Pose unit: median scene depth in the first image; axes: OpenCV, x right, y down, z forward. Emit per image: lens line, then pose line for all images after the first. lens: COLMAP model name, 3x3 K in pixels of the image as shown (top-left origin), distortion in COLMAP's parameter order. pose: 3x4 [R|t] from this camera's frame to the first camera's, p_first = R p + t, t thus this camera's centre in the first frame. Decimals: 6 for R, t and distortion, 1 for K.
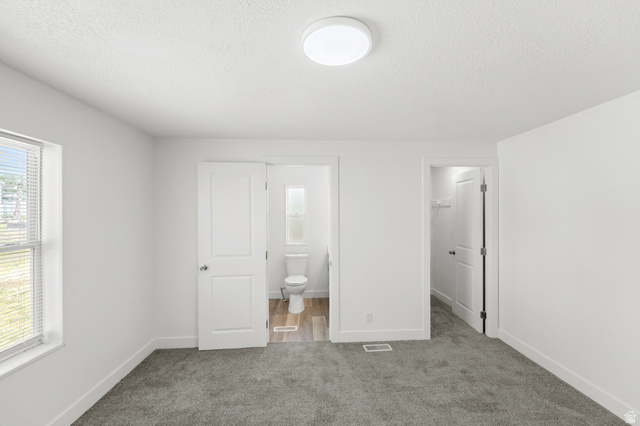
lens RADIAL K [[264.9, 0, 320.7], [0, 264.9, 212.5], [0, 0, 1]] dist [0.001615, -0.002057]
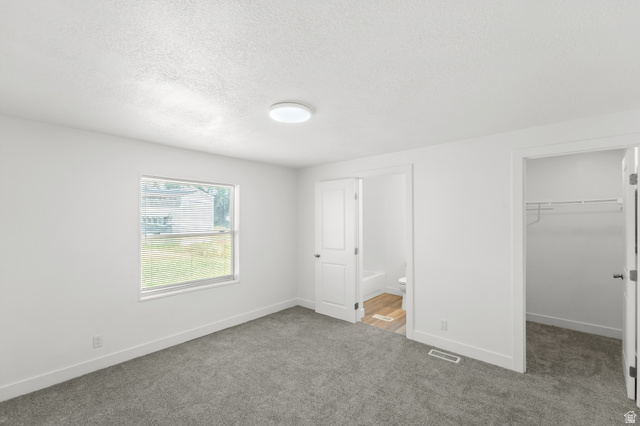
lens RADIAL K [[264.9, 0, 324.4], [0, 264.9, 214.2], [0, 0, 1]] dist [0.001615, -0.002057]
pose [[0.717070, -0.008711, -0.696947, 0.577922], [0.000962, 0.999933, -0.011508, 0.000774], [0.697001, 0.007581, 0.717031, -0.008001]]
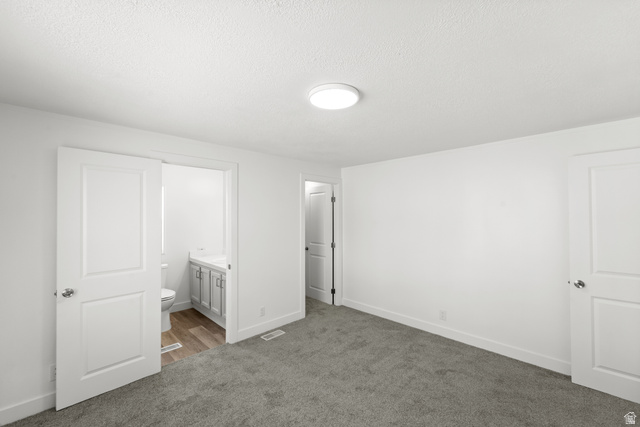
lens RADIAL K [[263.7, 0, 316.9], [0, 263.7, 214.7], [0, 0, 1]] dist [0.003218, -0.002298]
pose [[0.757710, 0.007128, 0.652553, -0.388759], [0.000483, 0.999934, -0.011483, 0.003449], [-0.652591, 0.009016, 0.757656, 0.006620]]
